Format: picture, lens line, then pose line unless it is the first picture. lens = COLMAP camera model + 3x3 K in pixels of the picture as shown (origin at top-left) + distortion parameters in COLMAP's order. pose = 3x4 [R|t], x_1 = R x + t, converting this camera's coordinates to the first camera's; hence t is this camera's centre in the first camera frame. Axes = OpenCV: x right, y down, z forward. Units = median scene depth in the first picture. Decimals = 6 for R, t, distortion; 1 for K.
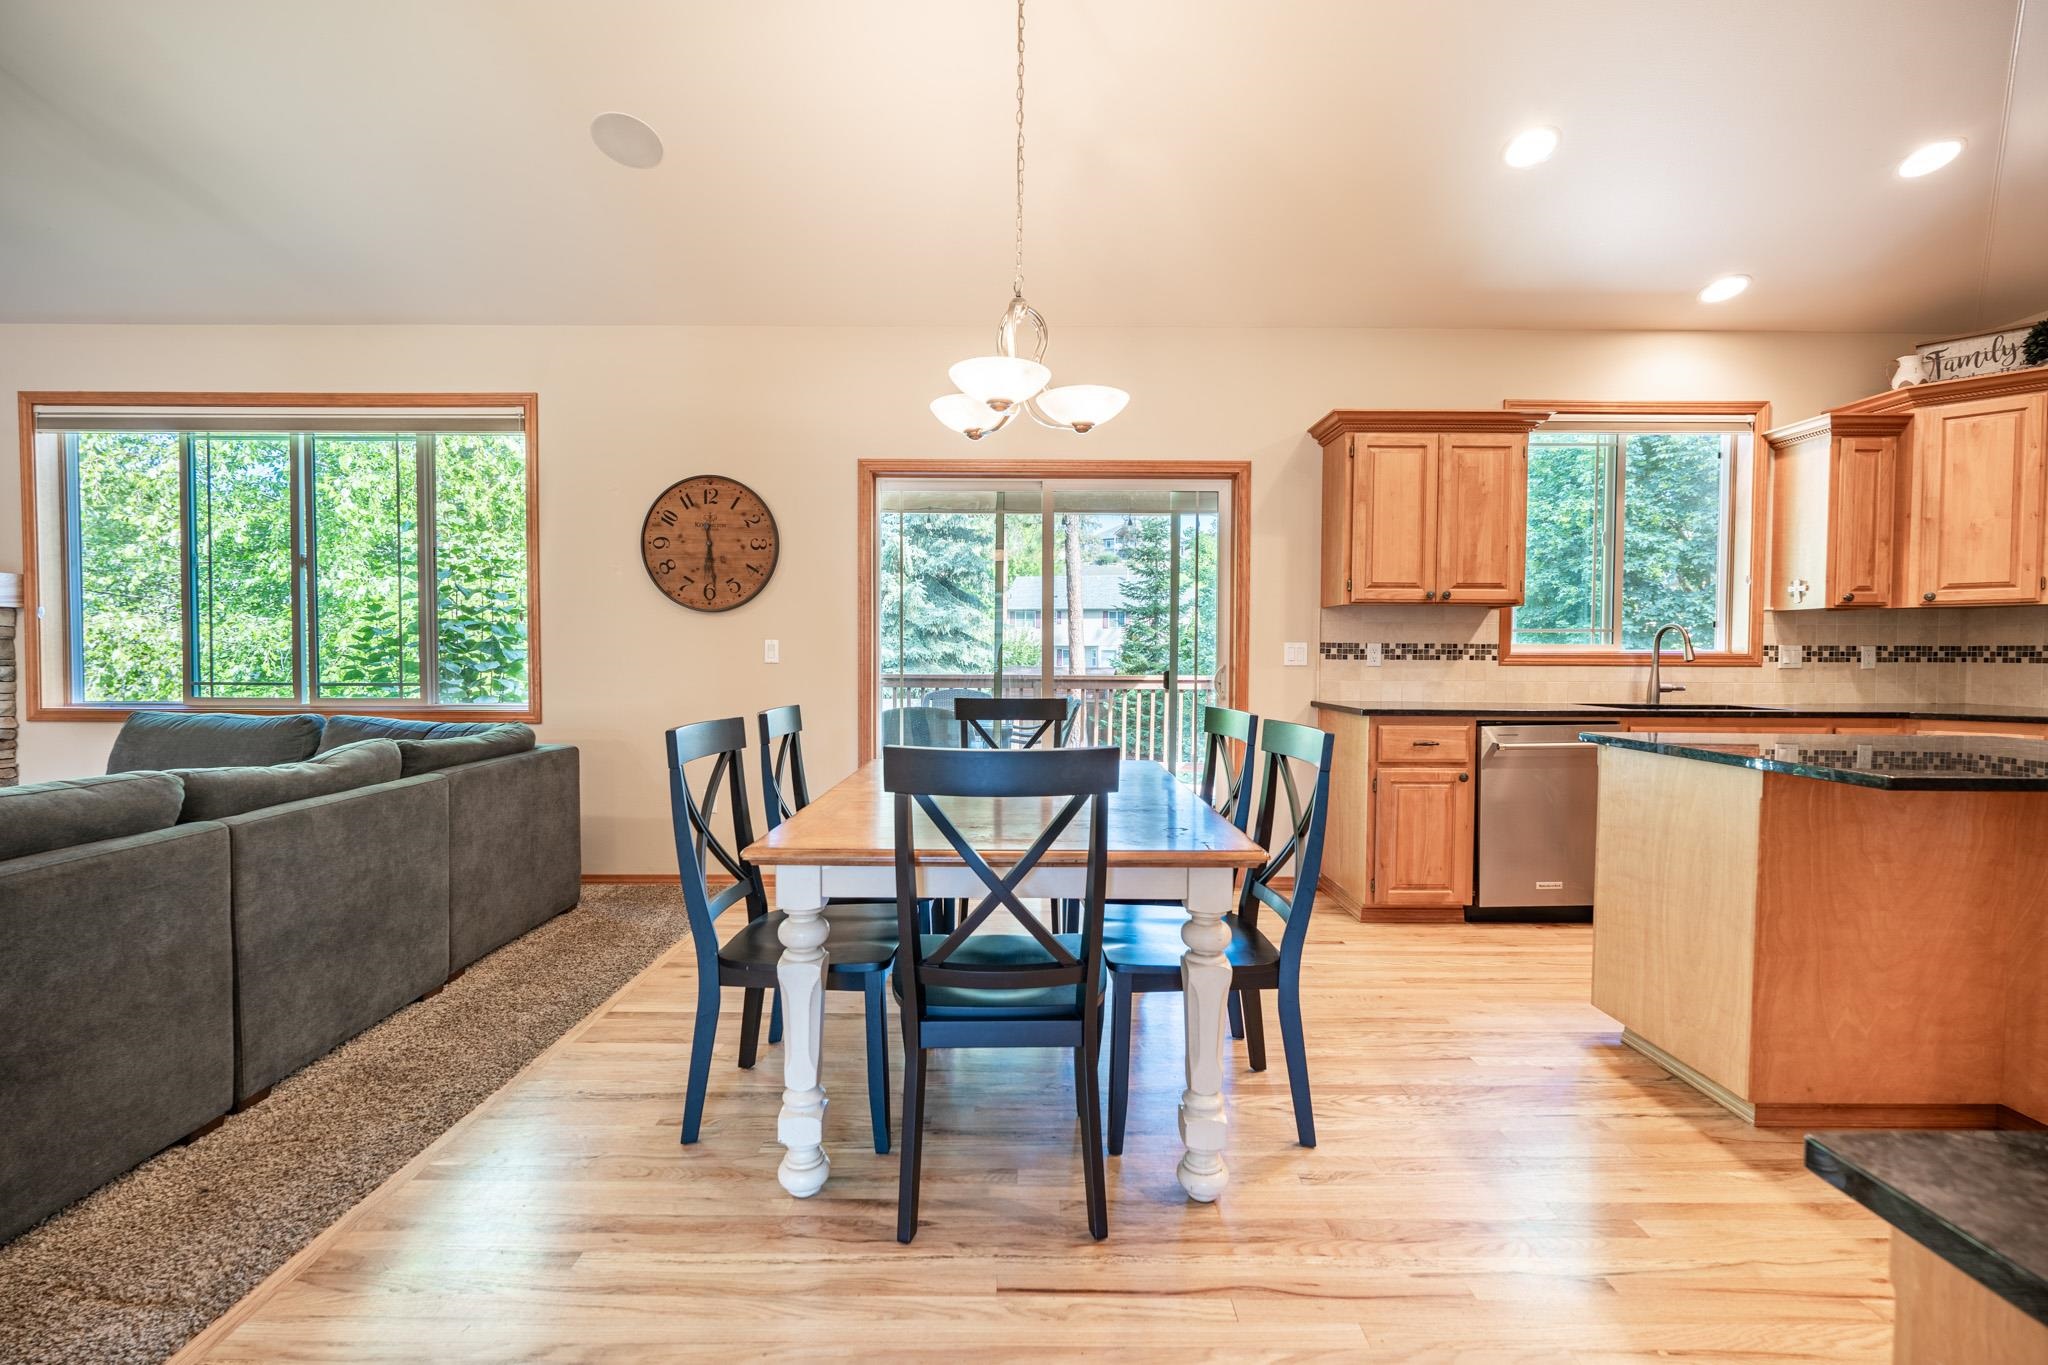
lens RADIAL K [[895.4, 0, 1021.4], [0, 895.4, 683.1], [0, 0, 1]] dist [-0.005930, 0.000686]
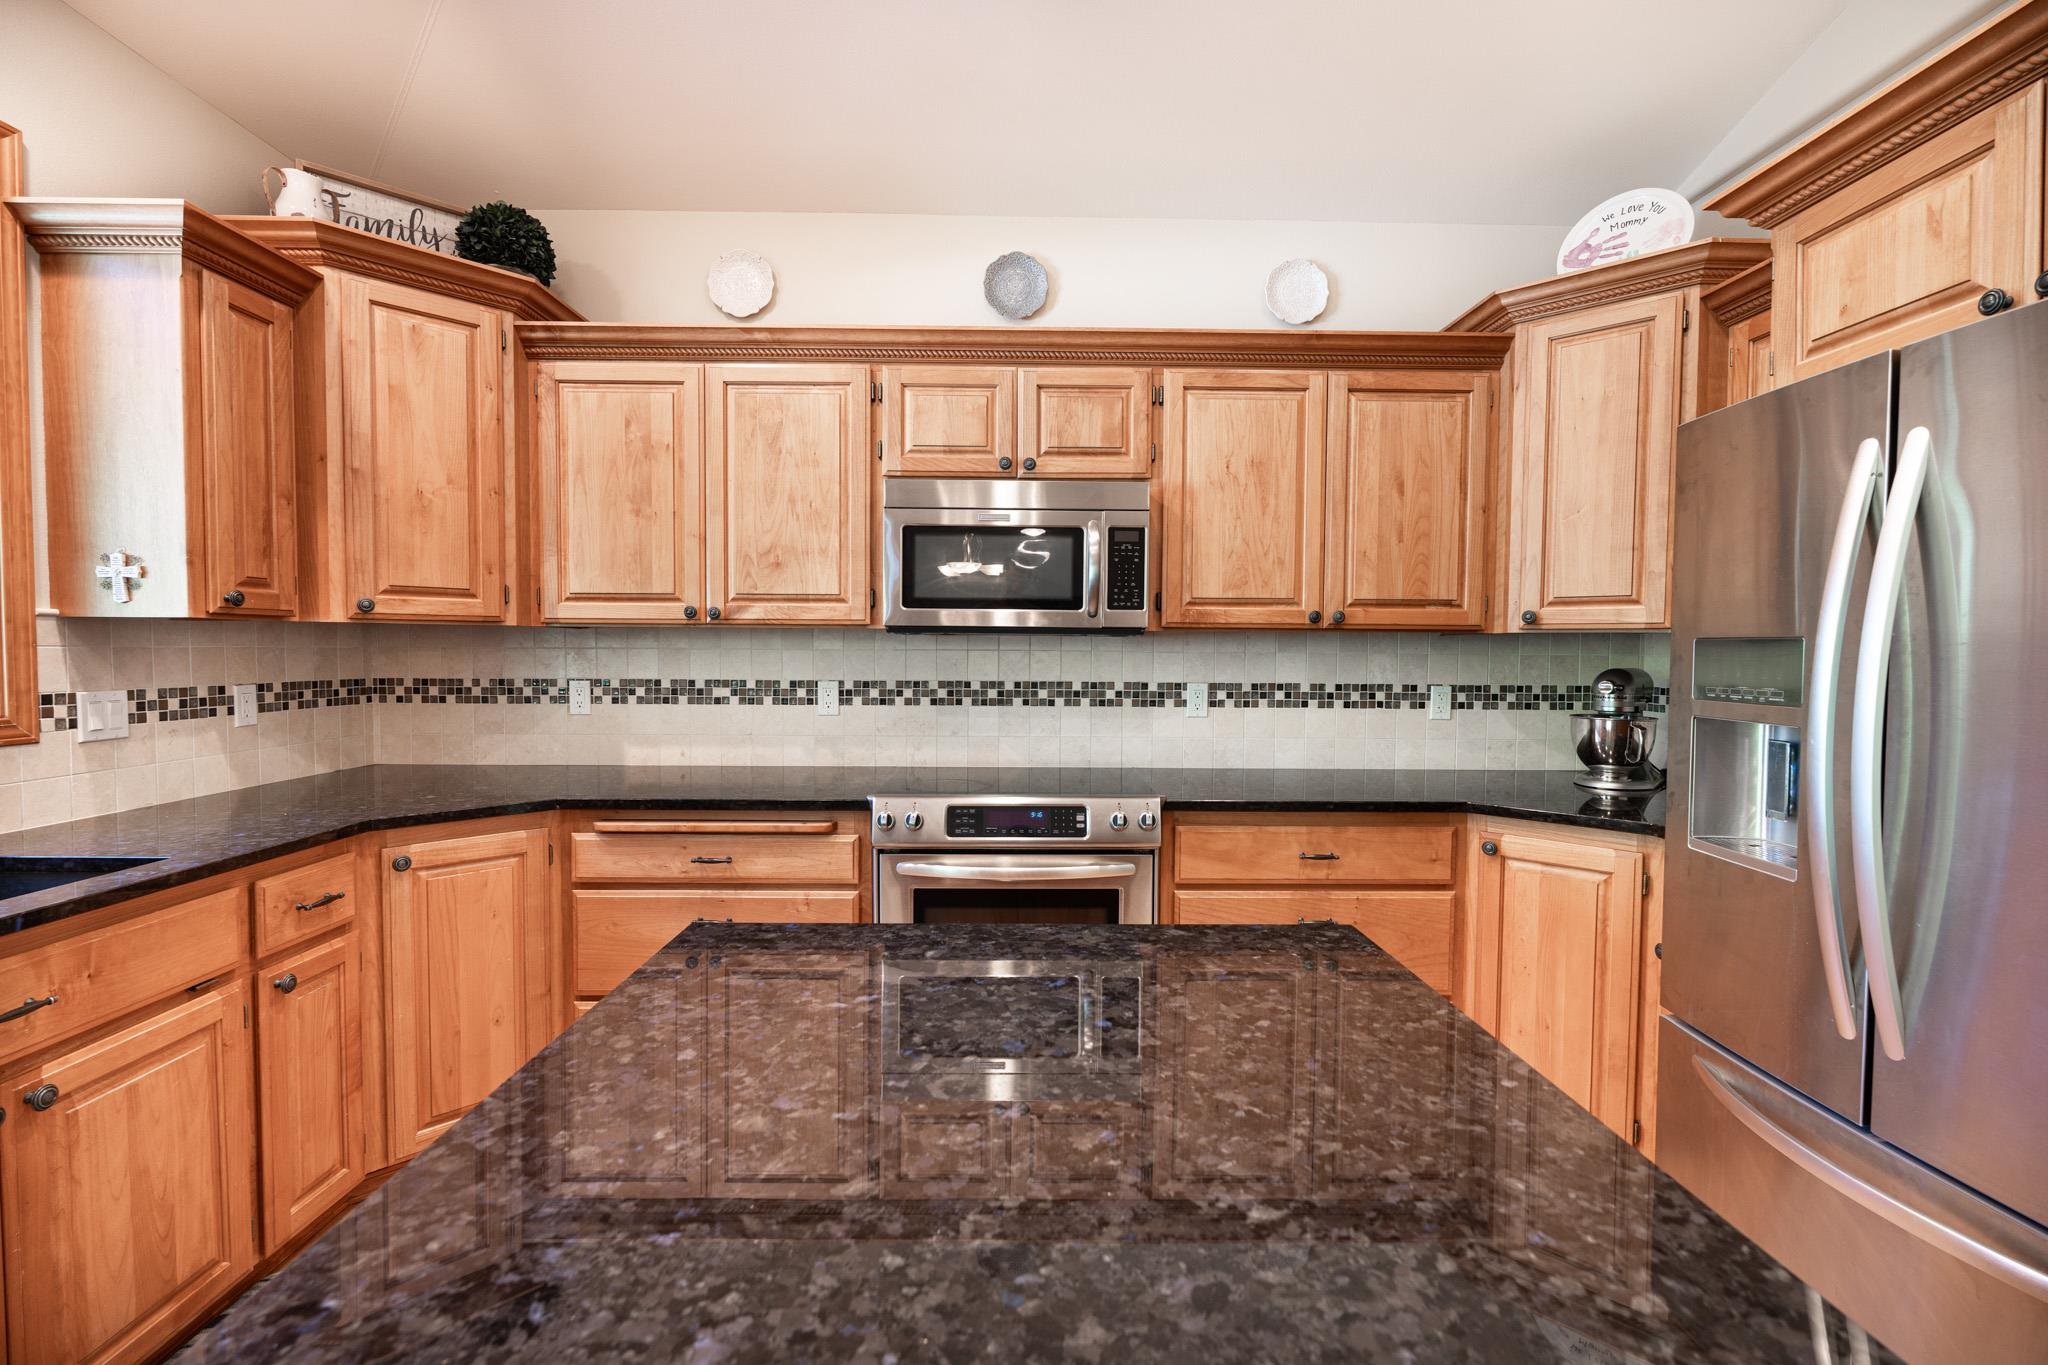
lens RADIAL K [[895.4, 0, 1026.0], [0, 895.4, 682.0], [0, 0, 1]] dist [-0.005930, 0.000686]
pose [[-0.018005, -0.040854, 0.999003, 0.398578], [0.025305, 0.998826, 0.041303, -0.056010], [-0.999518, 0.026023, -0.016951, 0.539308]]
